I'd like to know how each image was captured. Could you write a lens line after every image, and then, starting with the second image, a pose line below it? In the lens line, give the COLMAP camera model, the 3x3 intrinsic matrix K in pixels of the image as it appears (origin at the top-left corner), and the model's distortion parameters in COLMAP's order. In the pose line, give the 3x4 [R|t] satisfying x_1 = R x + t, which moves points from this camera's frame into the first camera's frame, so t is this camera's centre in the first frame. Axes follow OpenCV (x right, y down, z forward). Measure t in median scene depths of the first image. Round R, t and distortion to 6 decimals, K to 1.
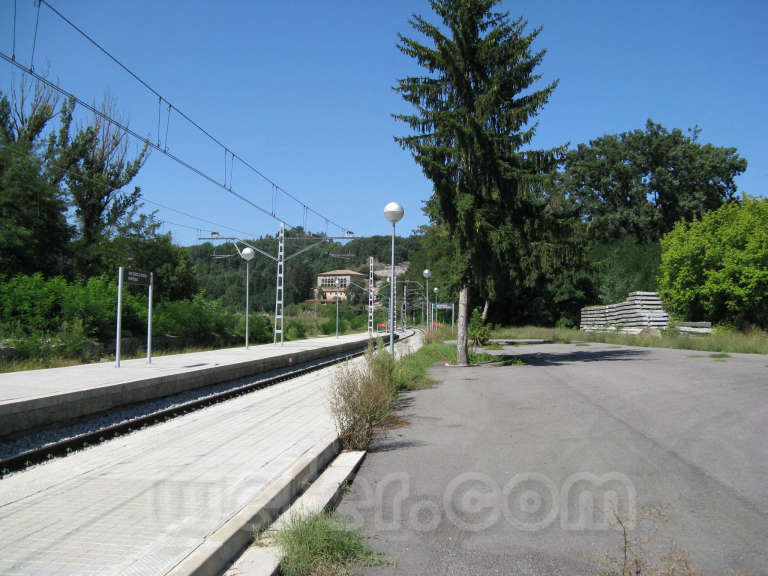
lens RADIAL K [[808.2, 0, 384.0], [0, 808.2, 288.0], [0, 0, 1]] dist [-0.150913, 0.104181]
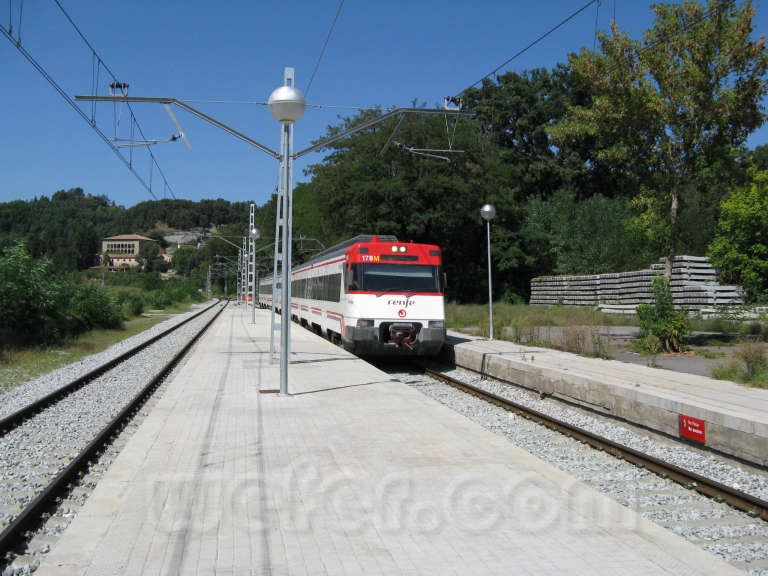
lens RADIAL K [[808.2, 0, 384.0], [0, 808.2, 288.0], [0, 0, 1]] dist [-0.150913, 0.104181]
pose [[0.963797, 0.005942, 0.266571, -0.078657], [-0.016090, 0.999226, 0.035902, 0.007540], [-0.266151, -0.038891, 0.963146, 0.243354]]
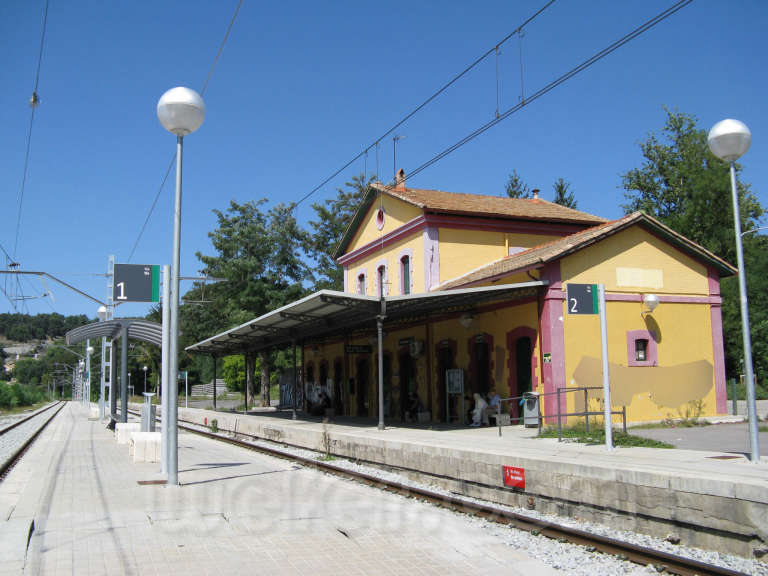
lens RADIAL K [[808.2, 0, 384.0], [0, 808.2, 288.0], [0, 0, 1]] dist [-0.150913, 0.104181]
pose [[0.893491, 0.027301, 0.448250, -0.176631], [0.012779, 0.996201, -0.086146, -0.031422], [-0.448899, 0.082699, 0.889748, -0.789919]]
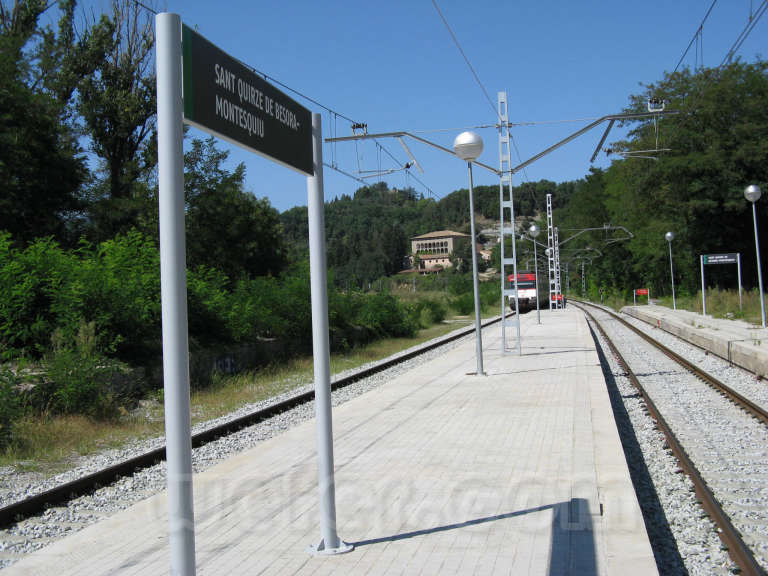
lens RADIAL K [[974.8, 0, 384.0], [0, 974.8, 288.0], [0, 0, 1]] dist [-0.101229, 0.040626]
pose [[0.992849, -0.057281, -0.104740, -0.059038], [0.060798, 0.997678, 0.030694, 0.004839], [0.102738, -0.036842, 0.994026, 0.178961]]
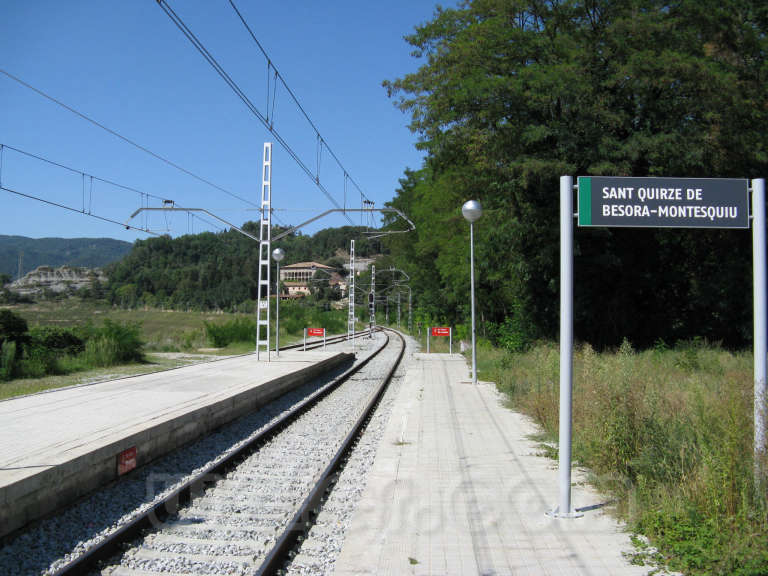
lens RADIAL K [[808.2, 0, 384.0], [0, 808.2, 288.0], [0, 0, 1]] dist [-0.150913, 0.104181]
pose [[0.999449, 0.000368, 0.033202, 0.020444], [-0.000462, 0.999996, 0.002822, 0.021034], [-0.033201, -0.002836, 0.999445, 0.557318]]
